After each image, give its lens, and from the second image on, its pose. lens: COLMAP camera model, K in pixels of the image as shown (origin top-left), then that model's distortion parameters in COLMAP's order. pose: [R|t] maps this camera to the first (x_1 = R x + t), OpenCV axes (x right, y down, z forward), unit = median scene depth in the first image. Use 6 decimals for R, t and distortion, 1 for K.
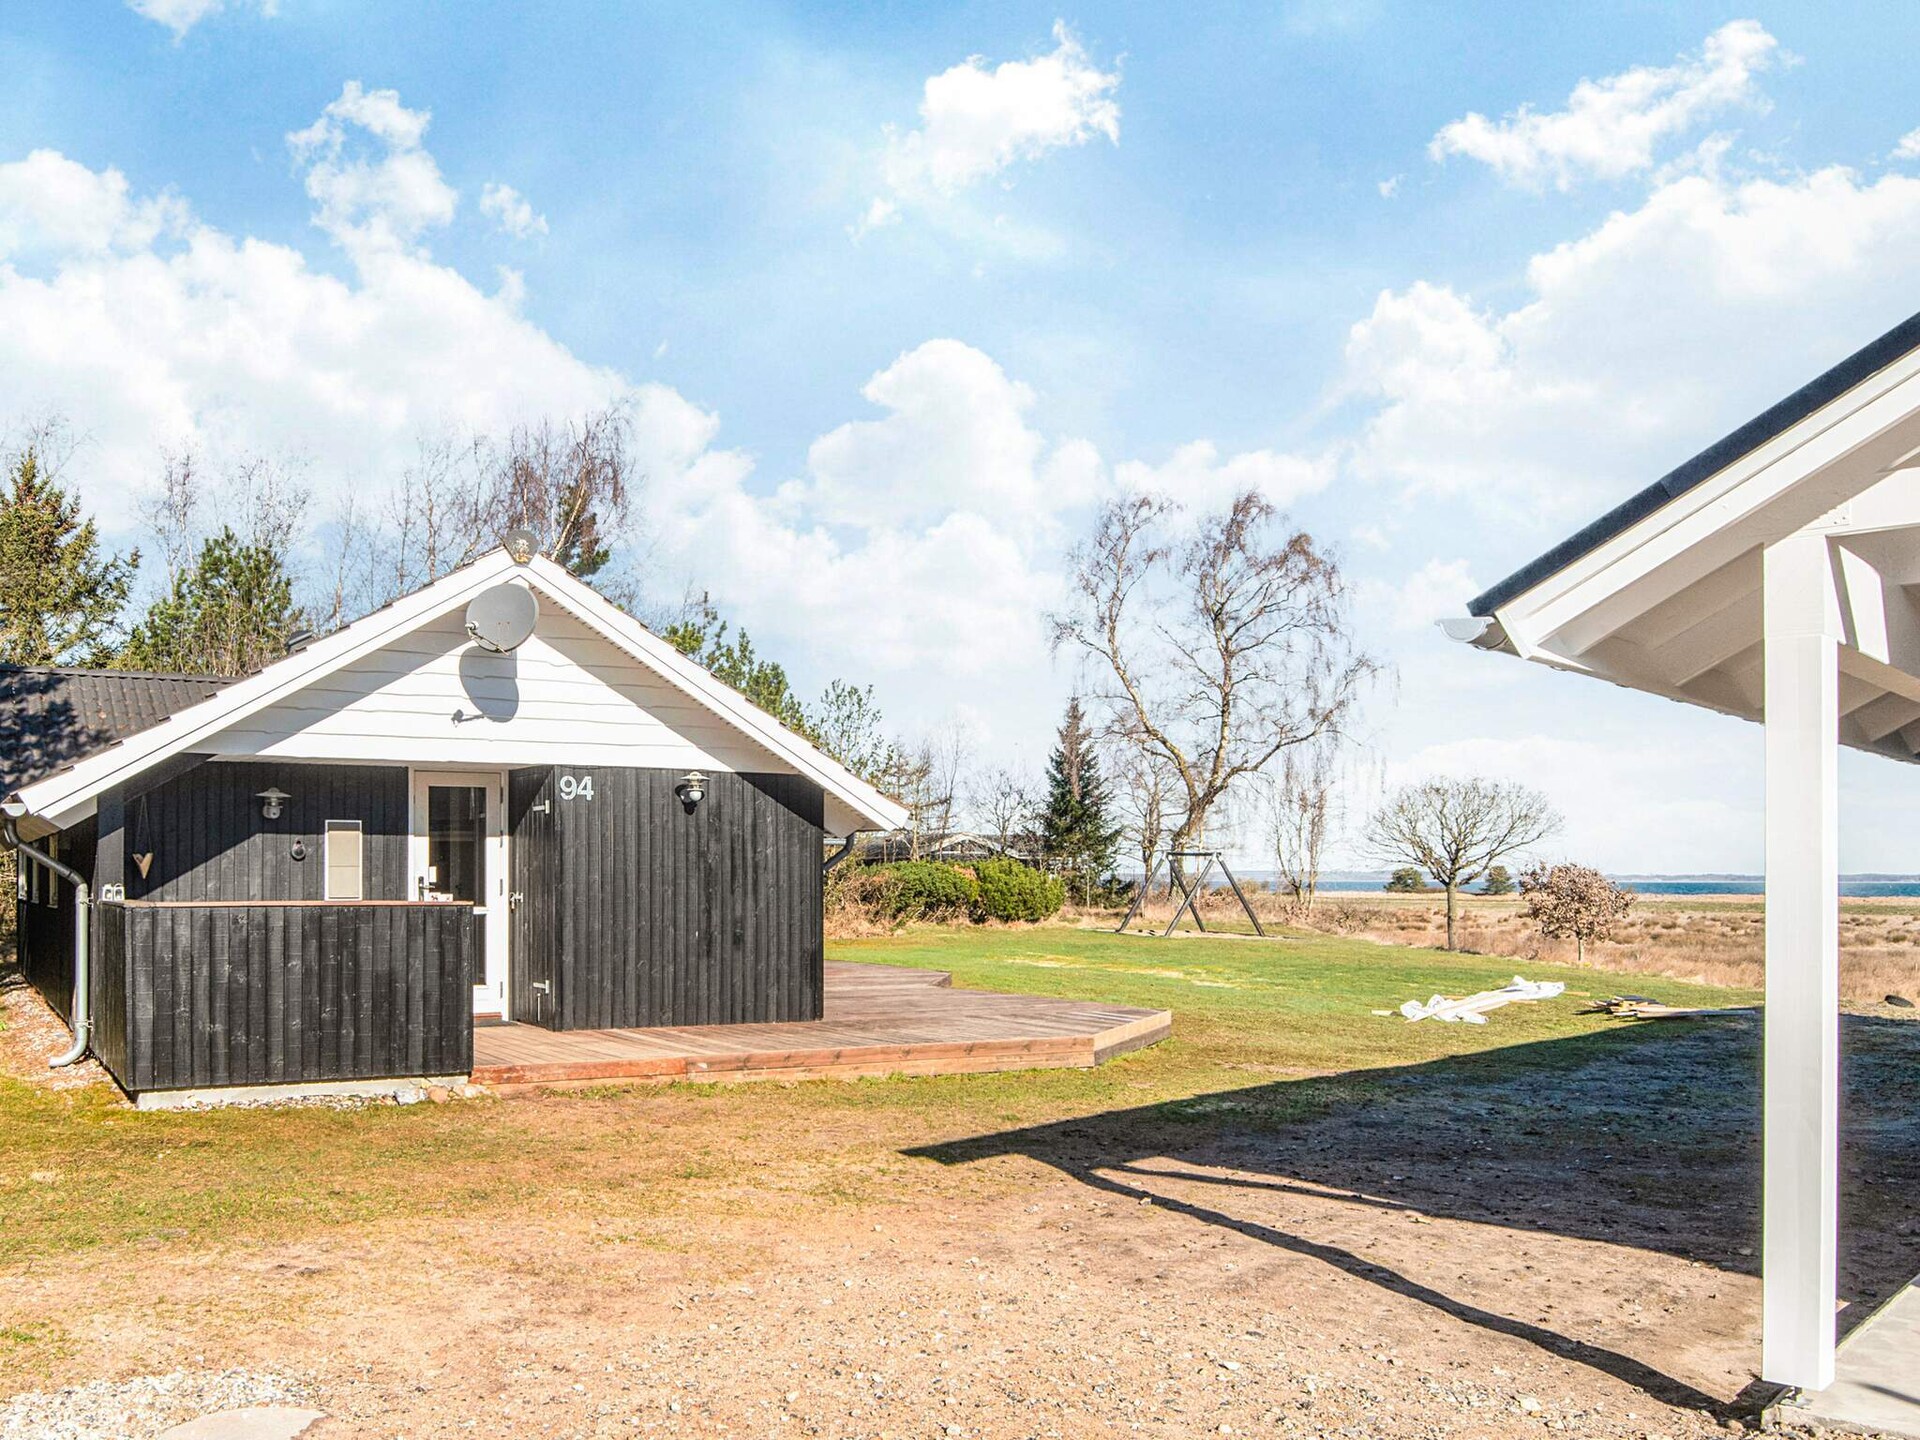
lens RADIAL K [[1566.6, 0, 755.8], [0, 1566.6, 867.1], [0, 0, 1]] dist [0.018563, -0.044443]
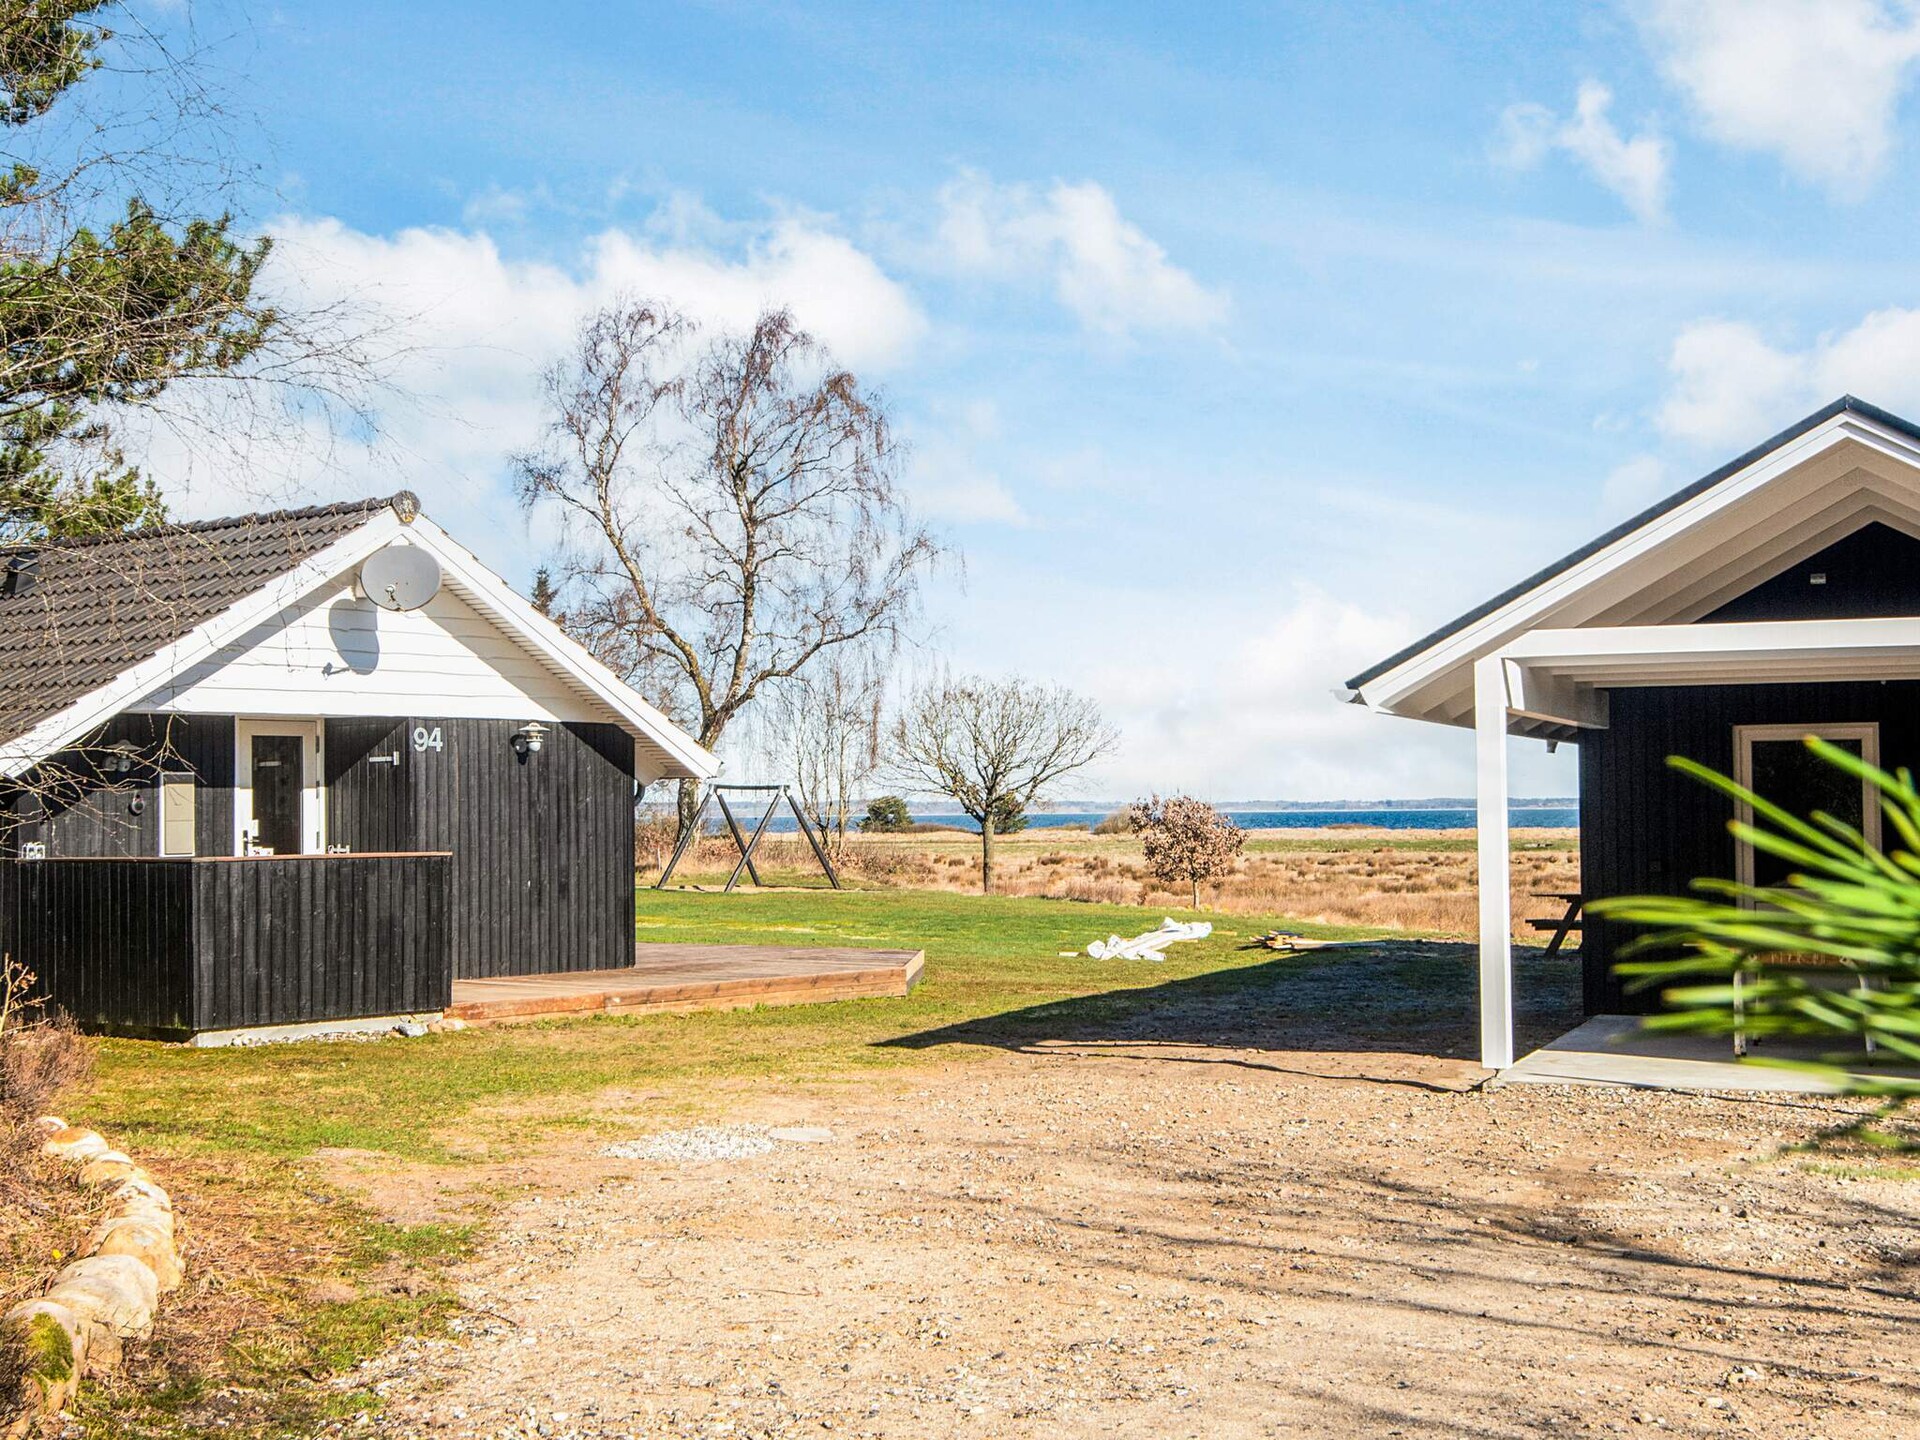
lens RADIAL K [[2518.9, 0, 960.0], [0, 2518.9, 720.0], [0, 0, 1]] dist [0.037300, 0.056137]
pose [[0.908707, 0.003547, 0.417420, -0.451160], [0.009557, 0.999525, -0.029298, -0.011796], [-0.417326, 0.030613, 0.908241, -0.573273]]
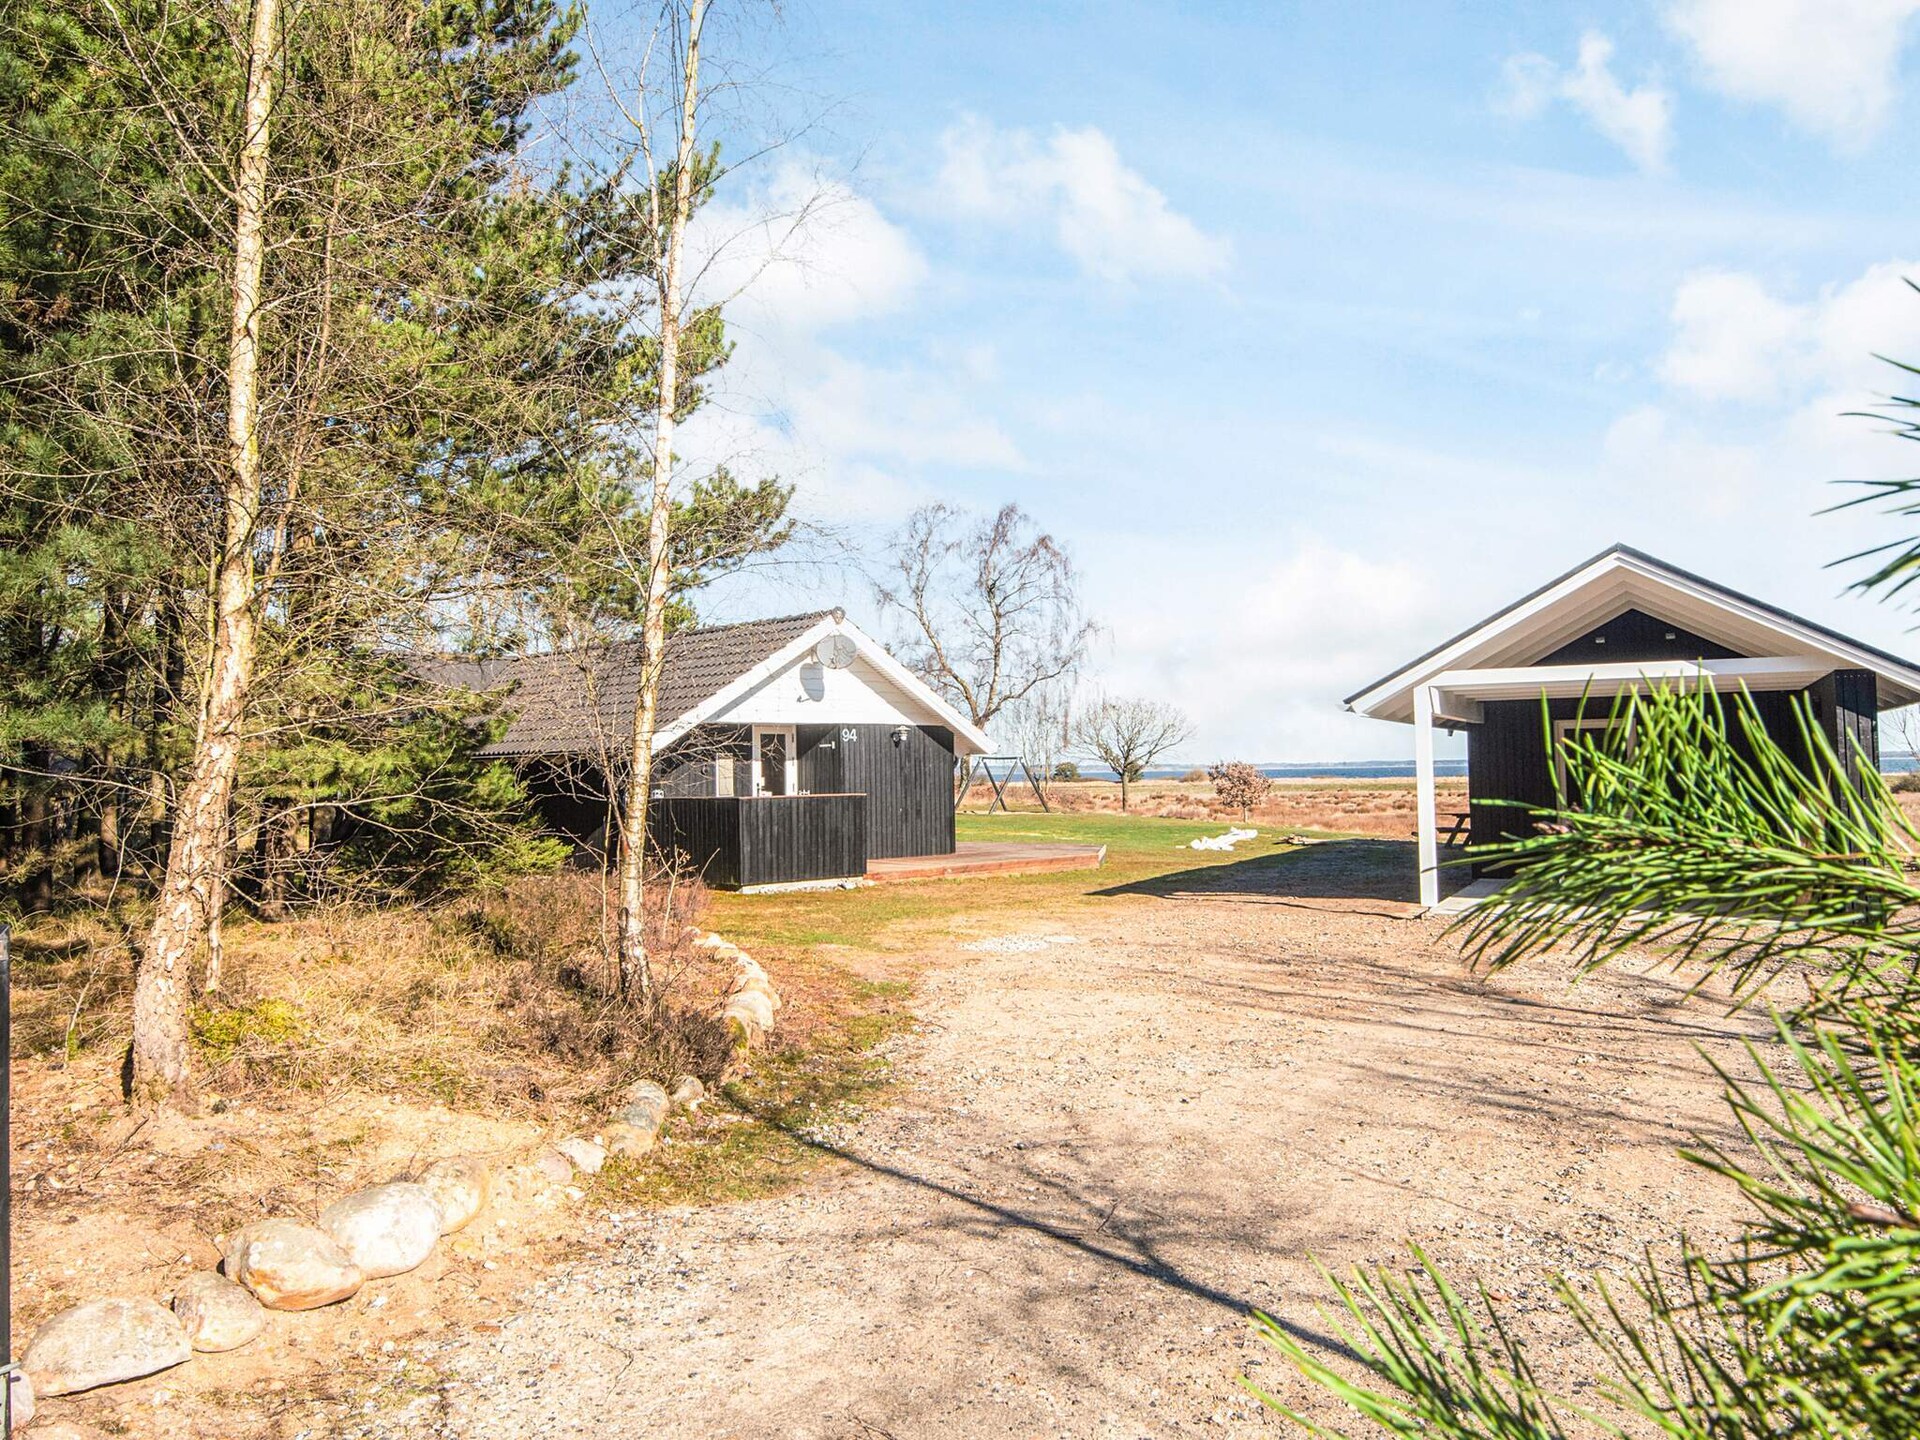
lens RADIAL K [[1368.9, 0, 959.8], [0, 1368.9, 704.1], [0, 0, 1]] dist [-0.000821, -0.002052]
pose [[0.947437, -0.002741, 0.319931, -0.494538], [0.017397, 0.998925, -0.042959, -0.013188], [-0.319469, 0.046266, 0.946466, -0.604006]]
